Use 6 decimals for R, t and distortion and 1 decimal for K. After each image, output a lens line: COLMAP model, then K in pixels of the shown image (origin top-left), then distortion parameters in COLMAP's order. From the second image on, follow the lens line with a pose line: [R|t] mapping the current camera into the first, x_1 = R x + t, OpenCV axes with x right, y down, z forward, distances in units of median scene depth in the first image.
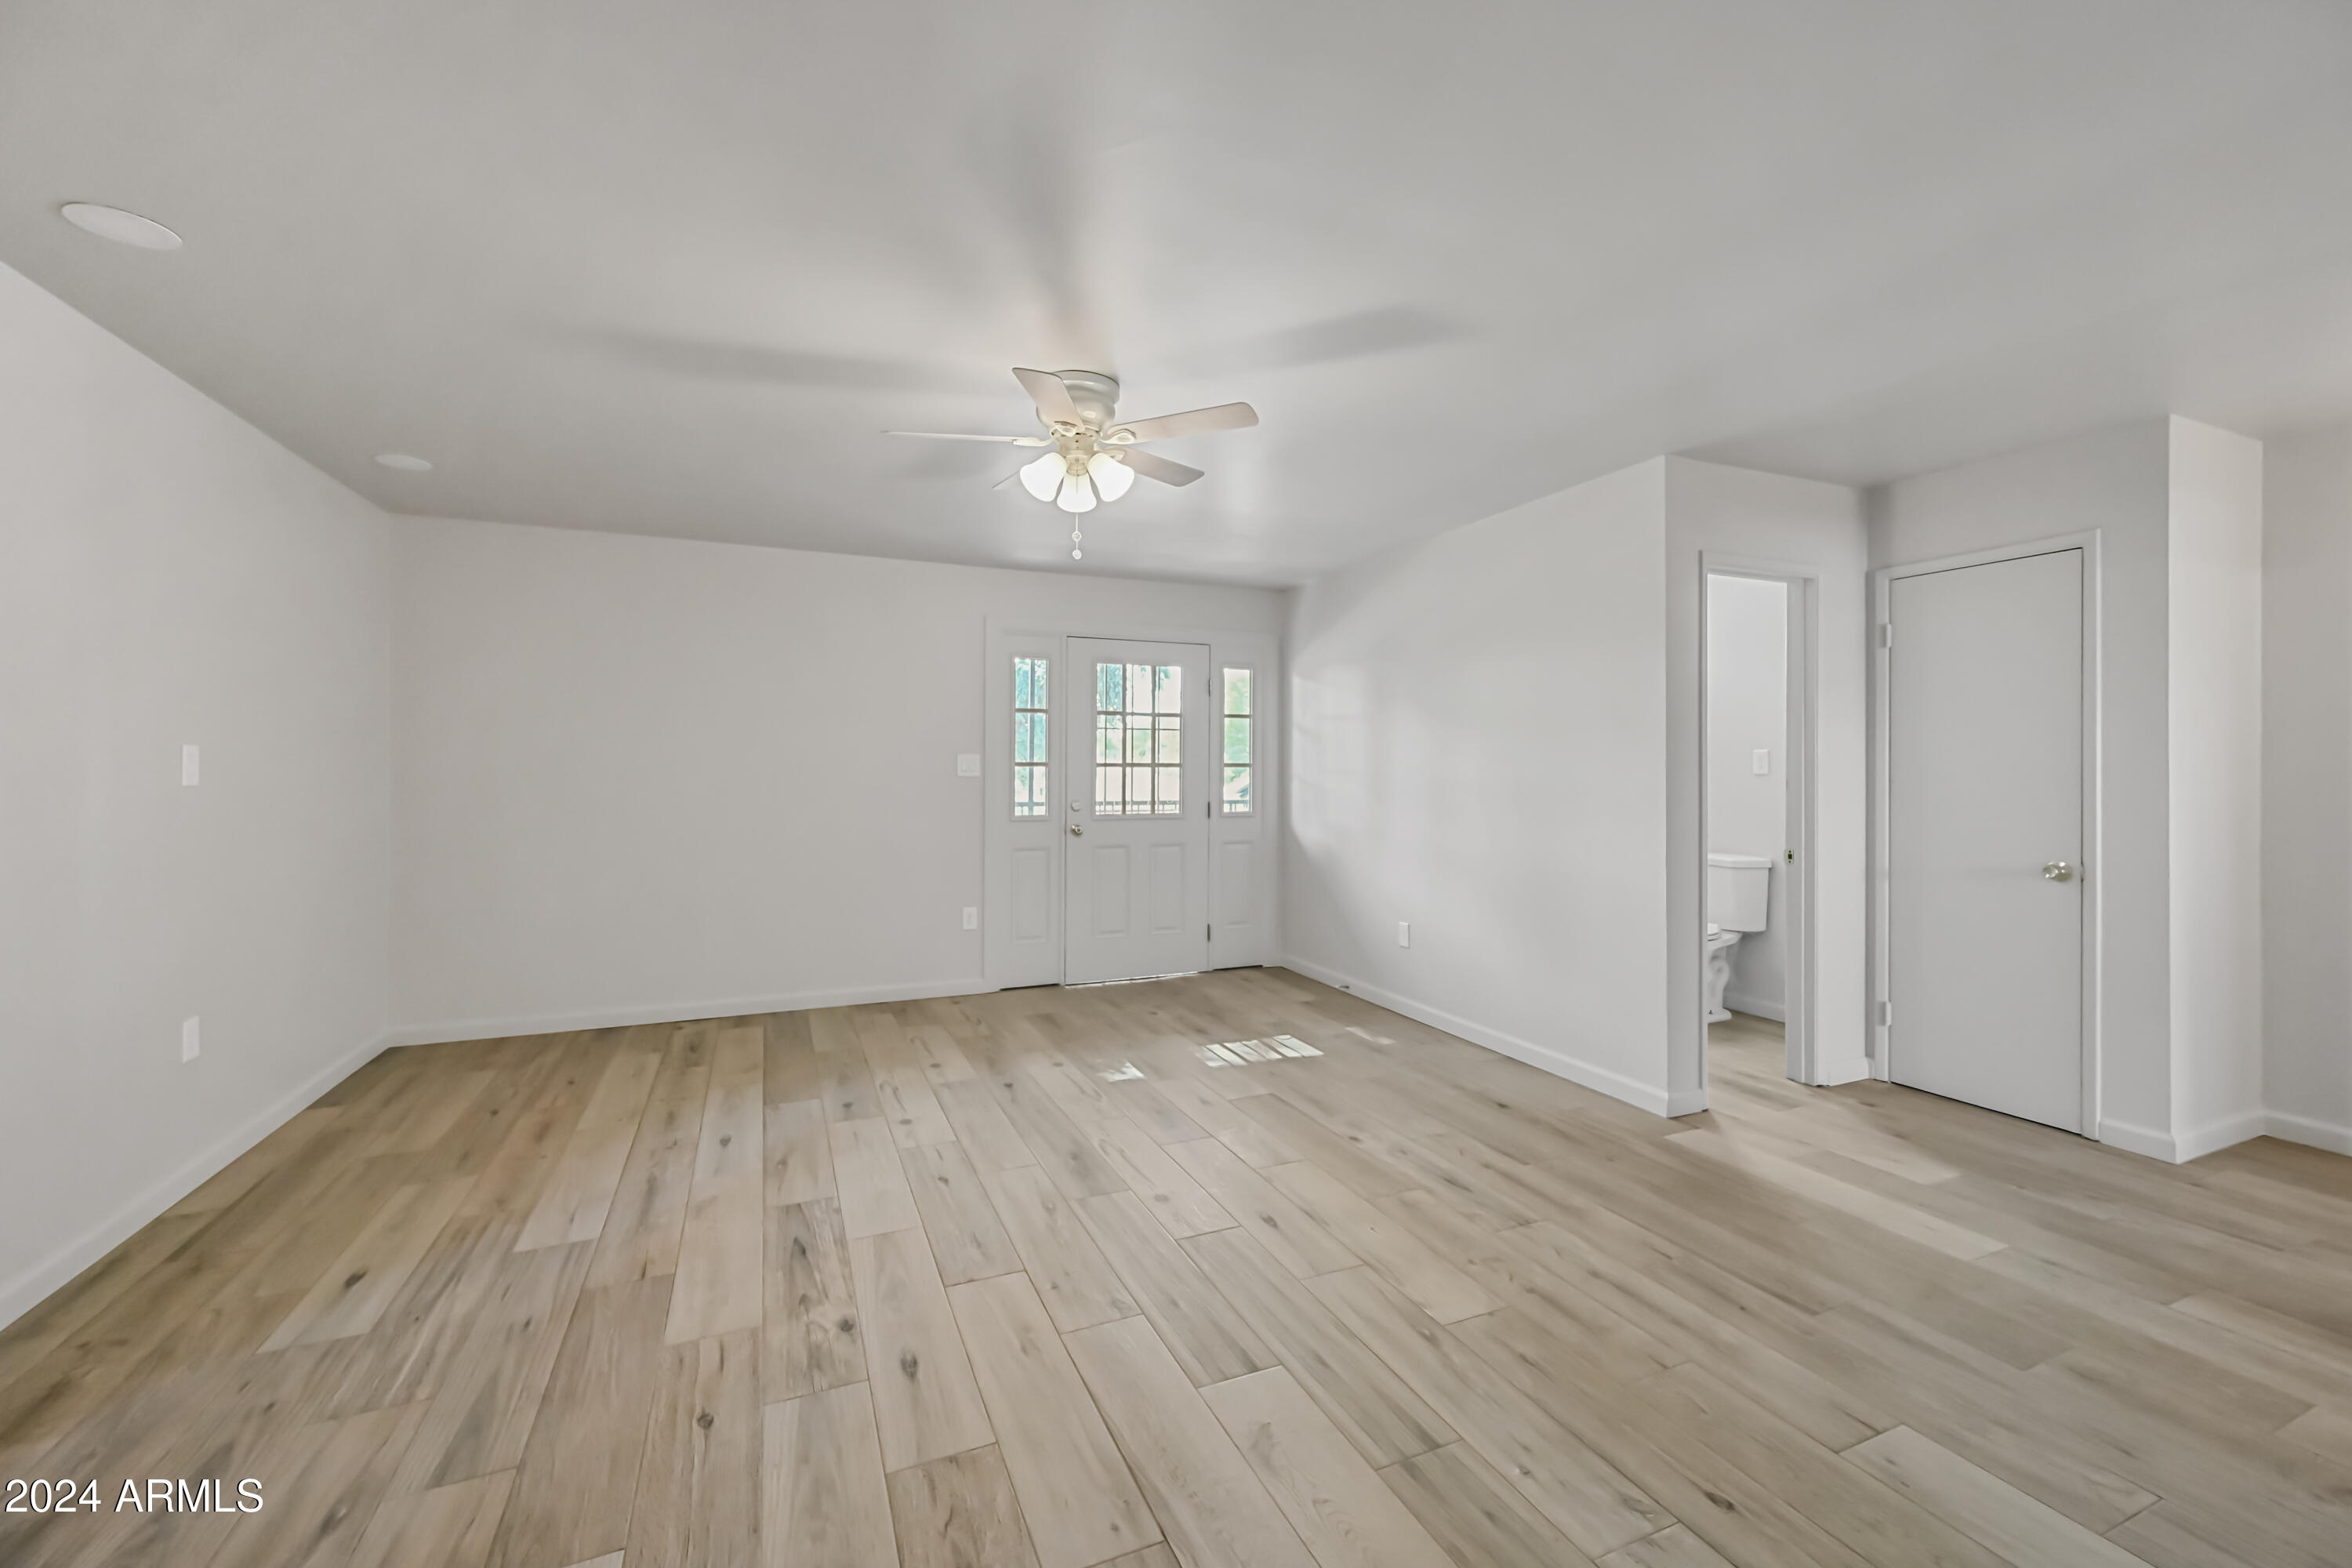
lens RADIAL K [[989.9, 0, 1180.8], [0, 989.9, 775.0], [0, 0, 1]] dist [-0.001267, 0.000586]
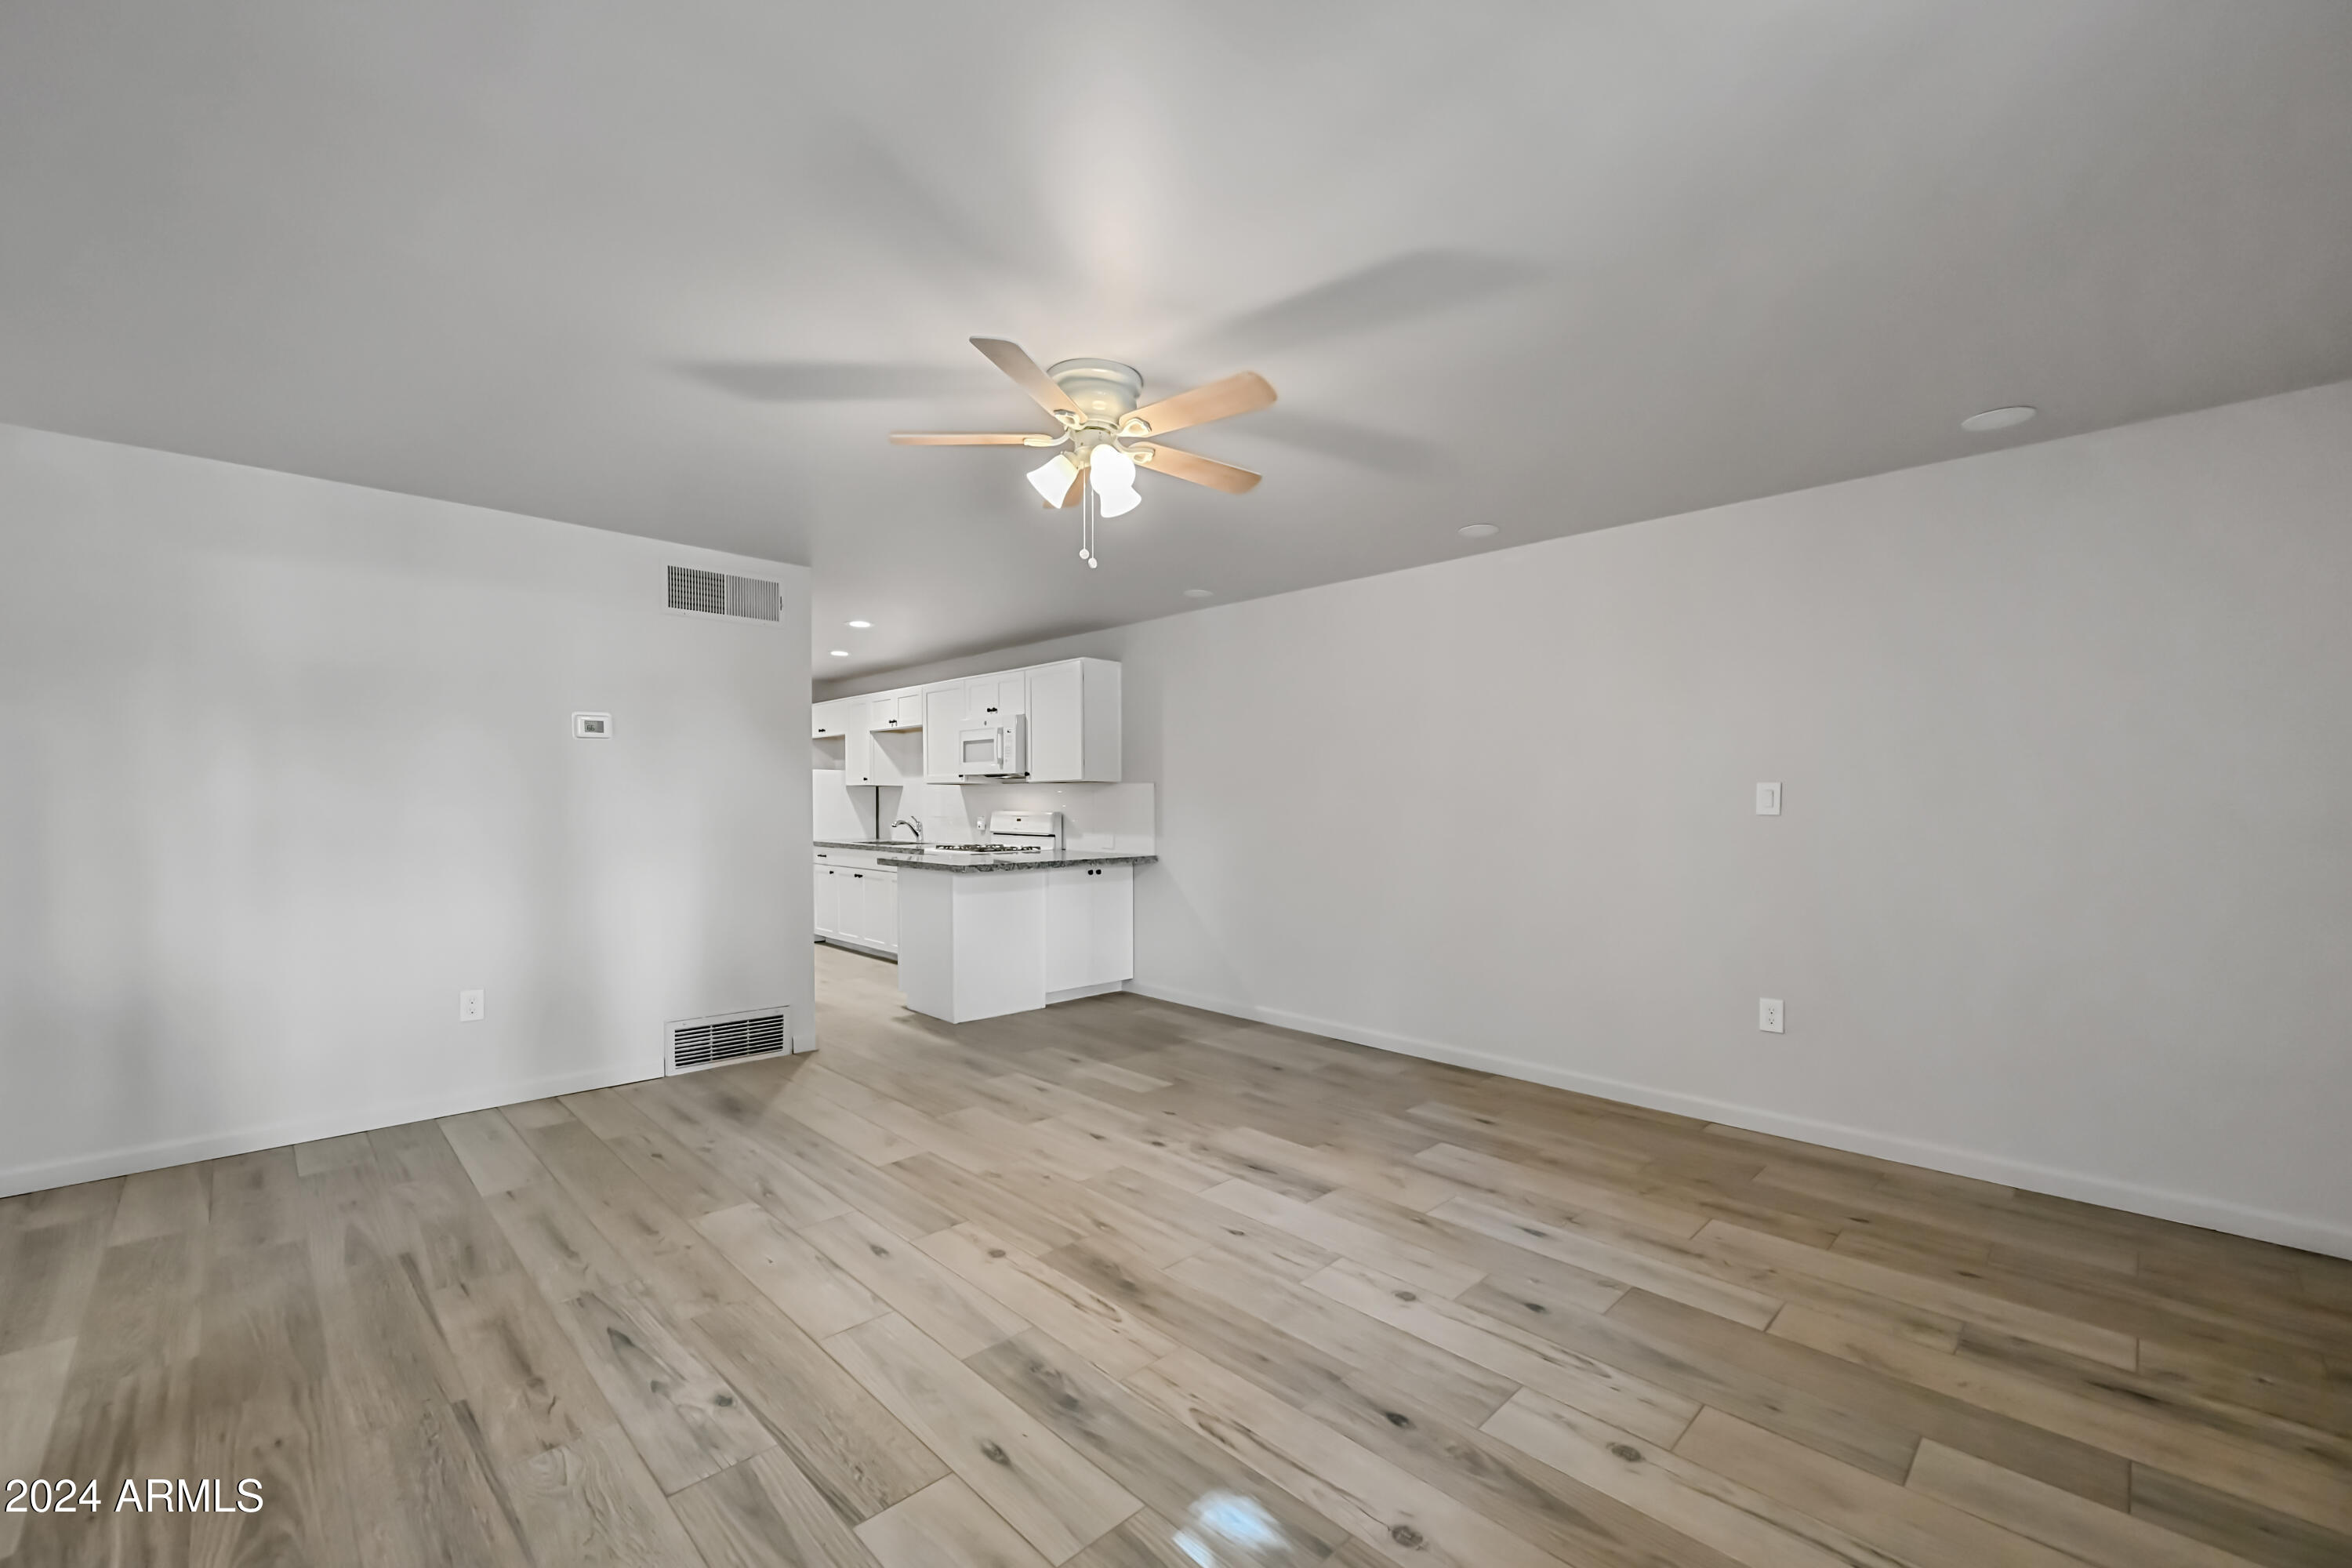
lens RADIAL K [[989.9, 0, 1189.5], [0, 989.9, 795.1], [0, 0, 1]] dist [-0.001267, 0.000586]
pose [[-0.934892, -0.006374, -0.354875, 0.152010], [-0.006279, 0.999979, -0.001421, -0.007607], [0.354877, 0.000900, -0.934913, 2.013756]]
